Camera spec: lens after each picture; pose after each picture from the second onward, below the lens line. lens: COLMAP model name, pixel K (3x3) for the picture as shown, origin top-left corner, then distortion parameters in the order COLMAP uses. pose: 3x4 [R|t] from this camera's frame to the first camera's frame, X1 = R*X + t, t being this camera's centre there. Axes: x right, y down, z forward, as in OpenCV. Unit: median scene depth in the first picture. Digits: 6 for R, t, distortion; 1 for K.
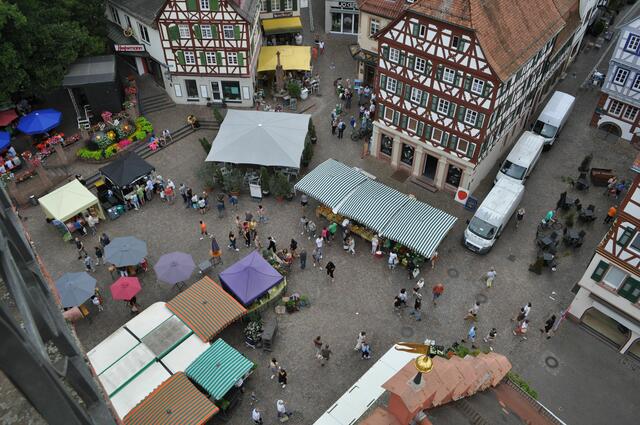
lens RADIAL K [[500.2, 0, 320.0], [0, 500.2, 212.5], [0, 0, 1]] dist [-0.078775, 0.003007]
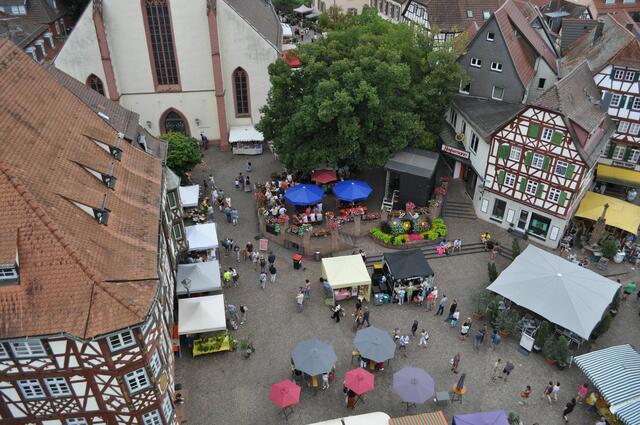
lens RADIAL K [[500.2, 0, 320.0], [0, 500.2, 212.5], [0, 0, 1]] dist [-0.078775, 0.003007]
pose [[0.795182, 0.330696, -0.508257, -0.050023], [-0.422659, 0.903301, -0.073531, -0.029396], [0.434793, 0.273290, 0.858060, 0.028105]]
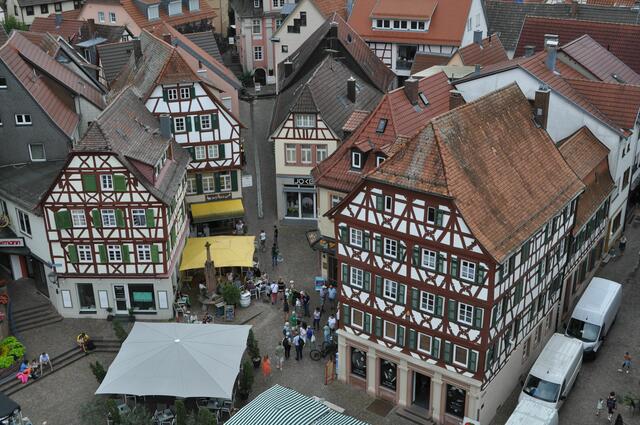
lens RADIAL K [[746.9, 0, 320.0], [0, 746.9, 212.5], [0, 0, 1]] dist [-0.056037, 0.009941]
pose [[0.998942, -0.033227, 0.031797, 0.051952], [0.042511, 0.930913, -0.362759, 0.044141], [-0.017547, 0.363727, 0.931340, -0.048062]]
